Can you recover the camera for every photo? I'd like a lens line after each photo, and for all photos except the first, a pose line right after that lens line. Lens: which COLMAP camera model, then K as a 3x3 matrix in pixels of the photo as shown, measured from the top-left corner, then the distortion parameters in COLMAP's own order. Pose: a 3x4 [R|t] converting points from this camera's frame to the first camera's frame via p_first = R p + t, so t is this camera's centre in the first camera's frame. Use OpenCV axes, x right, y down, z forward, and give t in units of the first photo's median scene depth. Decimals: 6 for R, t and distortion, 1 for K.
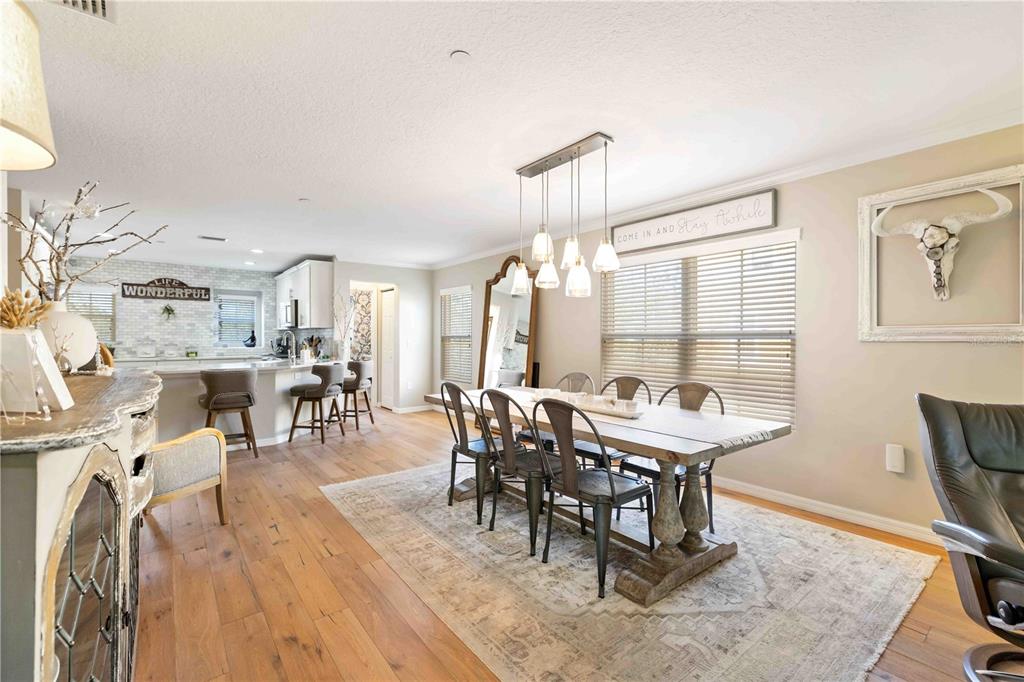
lens RADIAL K [[443.4, 0, 512.0], [0, 443.4, 341.0], [0, 0, 1]] dist [0.002251, 0.000299]
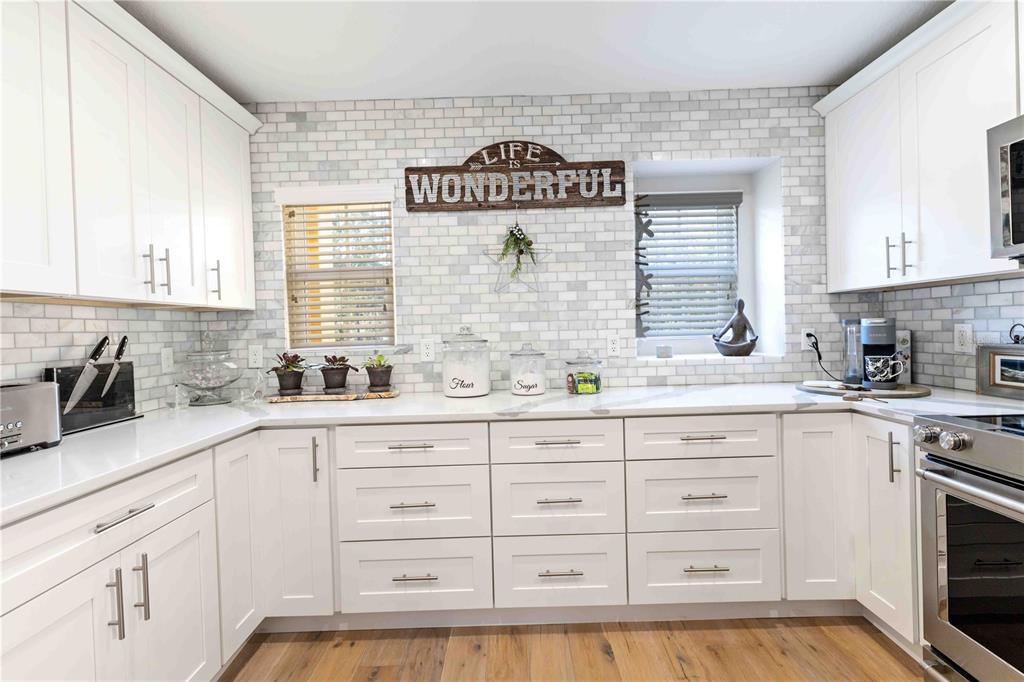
lens RADIAL K [[469.6, 0, 509.6], [0, 469.6, 336.1], [0, 0, 1]] dist [-0.002010, 0.000383]
pose [[0.782217, -0.014768, -0.622830, -0.573868], [0.024784, 0.999665, 0.007424, -0.005785], [0.622512, -0.021243, 0.782322, 0.737171]]
